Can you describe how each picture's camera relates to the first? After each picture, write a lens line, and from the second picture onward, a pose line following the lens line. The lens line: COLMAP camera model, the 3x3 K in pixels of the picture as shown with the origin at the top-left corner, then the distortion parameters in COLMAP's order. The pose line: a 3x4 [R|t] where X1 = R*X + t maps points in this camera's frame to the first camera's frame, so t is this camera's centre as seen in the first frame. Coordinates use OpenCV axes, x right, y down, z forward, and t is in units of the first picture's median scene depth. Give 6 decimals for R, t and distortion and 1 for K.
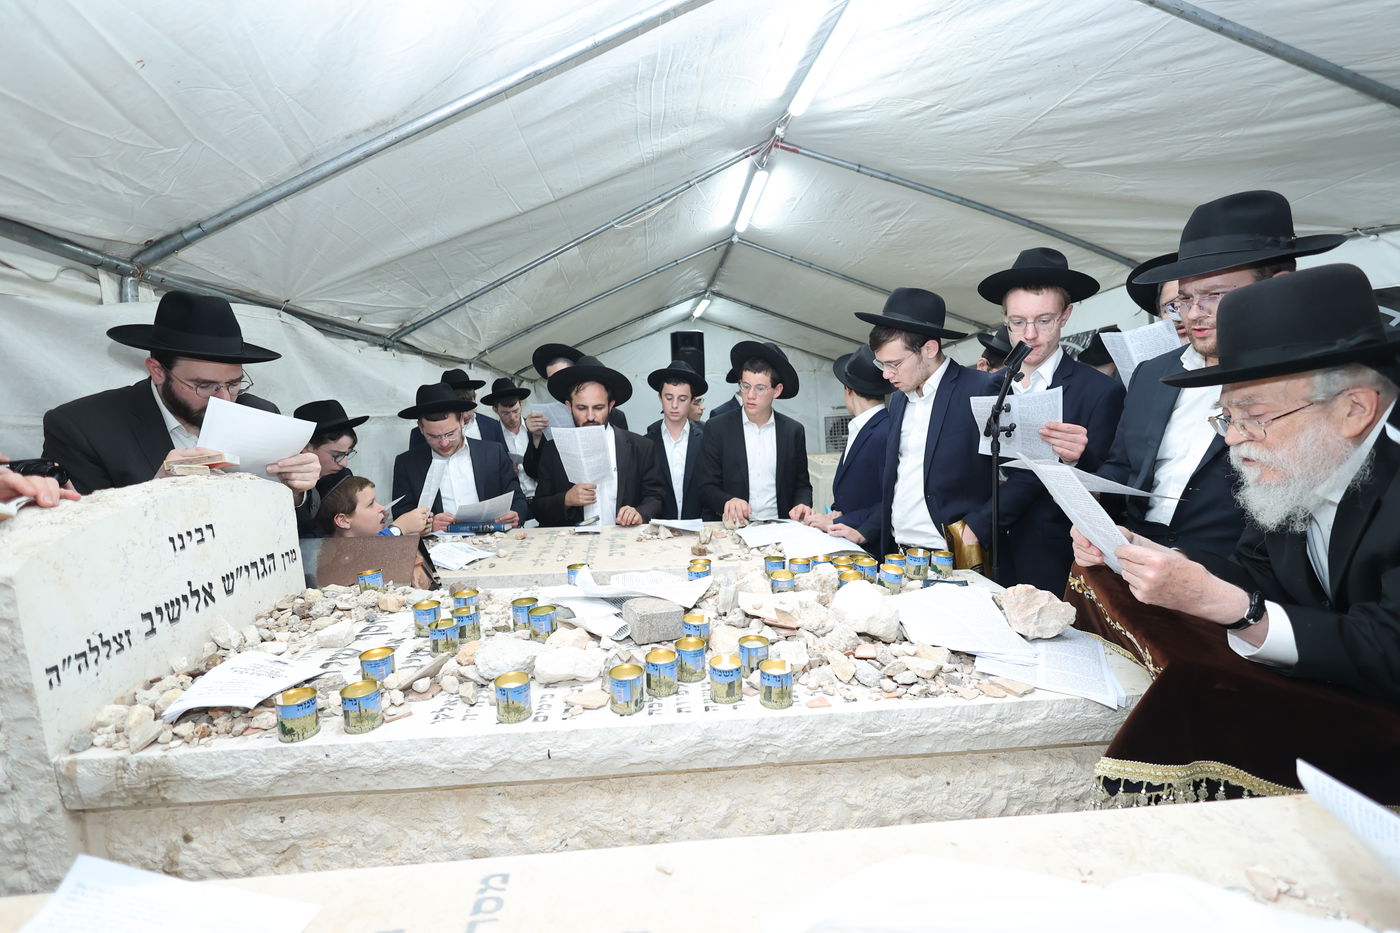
lens RADIAL K [[649.5, 0, 700.0], [0, 649.5, 466.5], [0, 0, 1]] dist [0.013979, -0.000118]
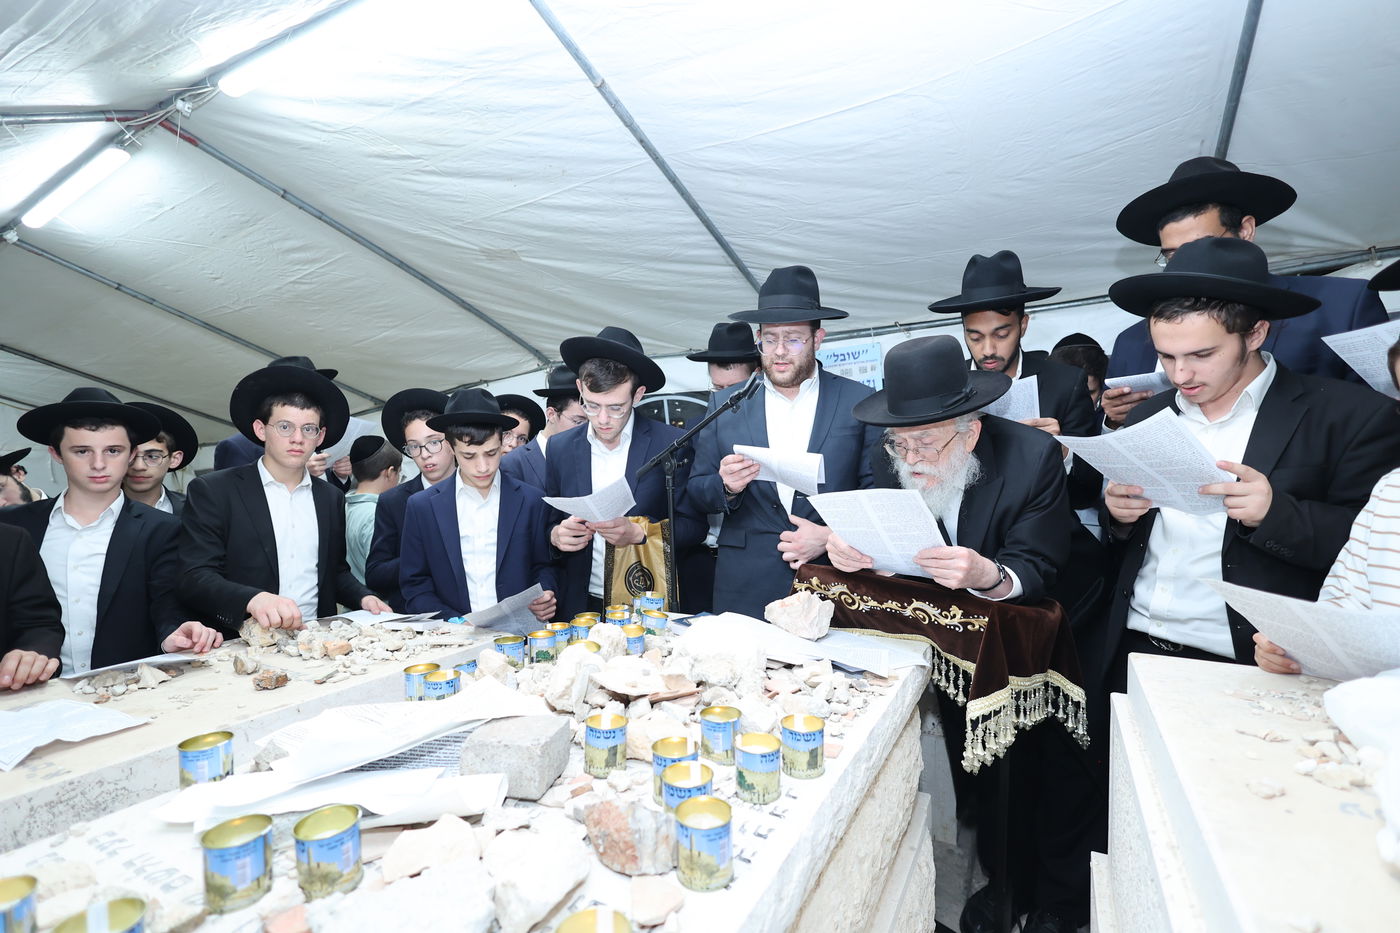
lens RADIAL K [[649.5, 0, 700.0], [0, 649.5, 466.5], [0, 0, 1]] dist [0.013979, -0.000118]
pose [[0.574011, 0.002974, 0.818842, -0.437525], [0.109777, 0.990687, -0.080552, 0.039779], [-0.811456, 0.136127, 0.568339, 0.464860]]
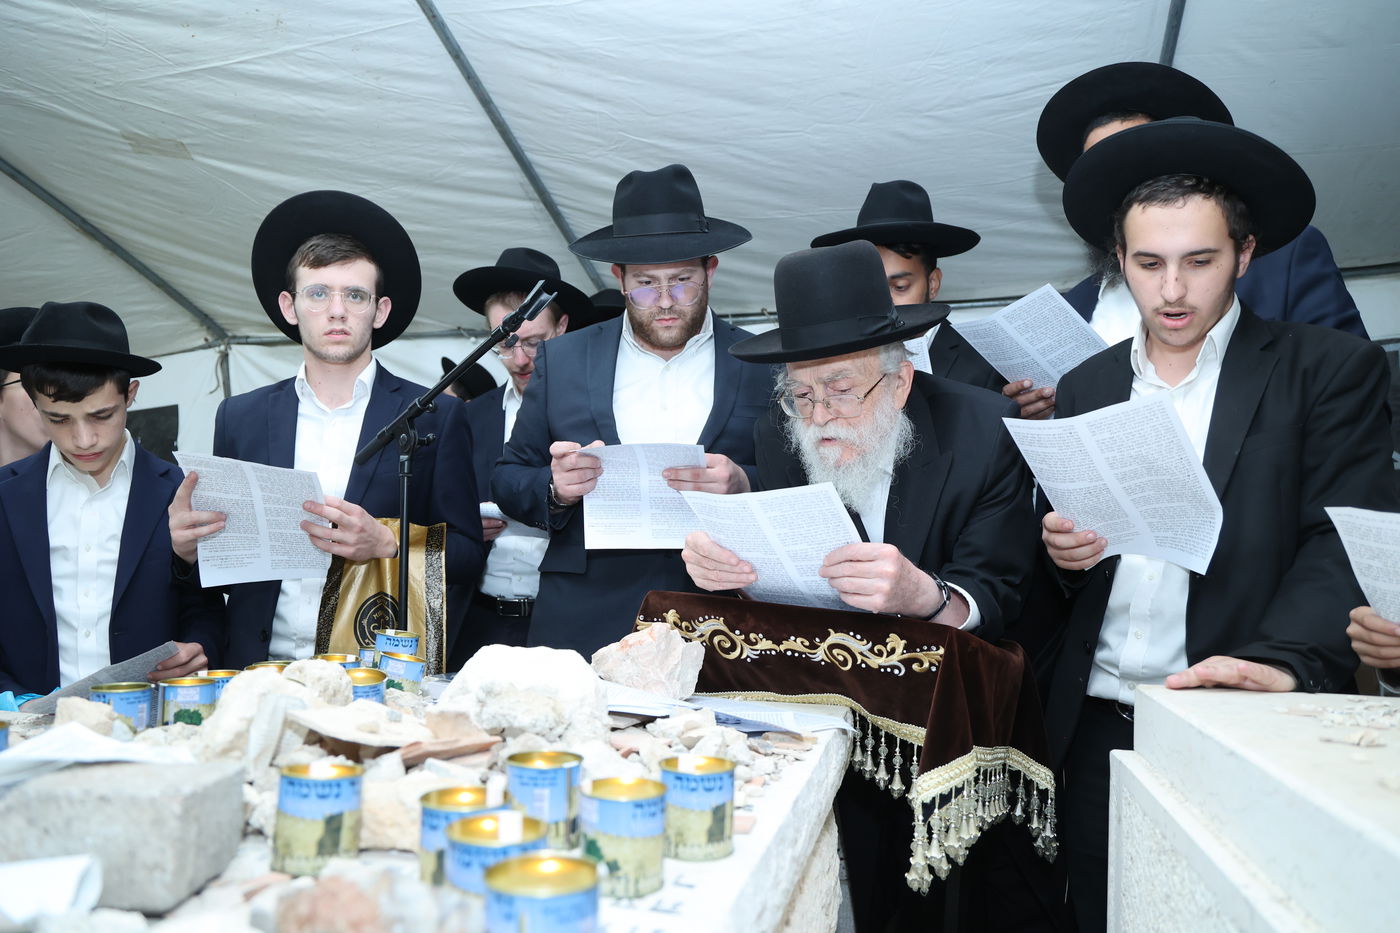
lens RADIAL K [[945.6, 0, 690.3], [0, 945.6, 461.6], [0, 0, 1]] dist [-0.067200, 0.045817]
pose [[0.353193, 0.116050, 0.928325, -0.356083], [0.101321, 0.981695, -0.161270, 0.158837], [-0.930048, 0.151018, 0.334970, 0.578545]]
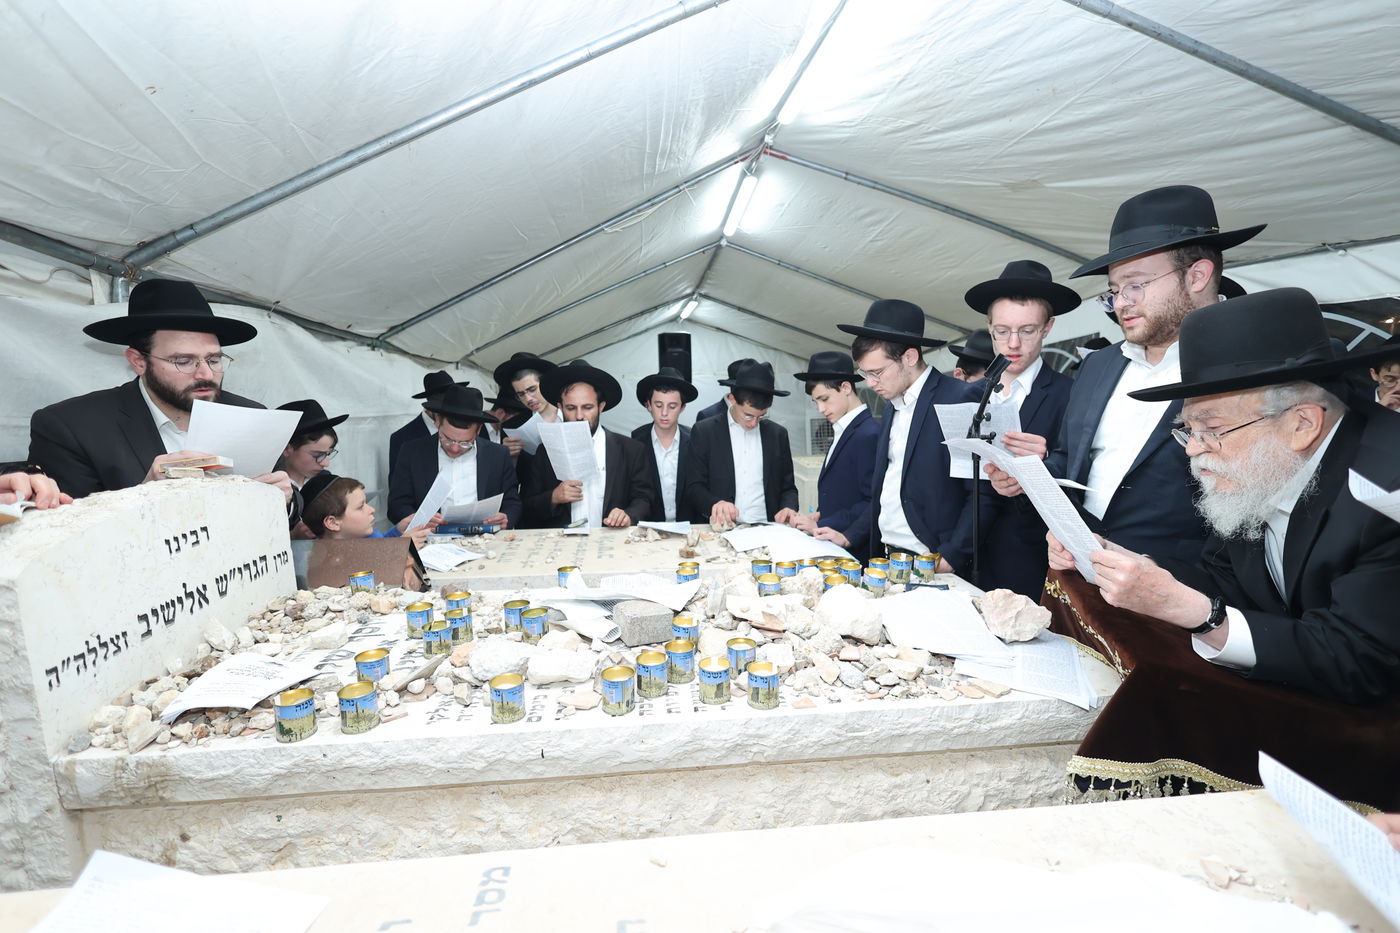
lens RADIAL K [[649.5, 0, 700.0], [0, 649.5, 466.5], [0, 0, 1]] dist [0.013979, -0.000118]
pose [[0.999728, 0.008048, 0.021904, -0.007968], [-0.008035, 0.999967, -0.000703, -0.010278], [-0.021909, 0.000527, 0.999760, -0.027079]]
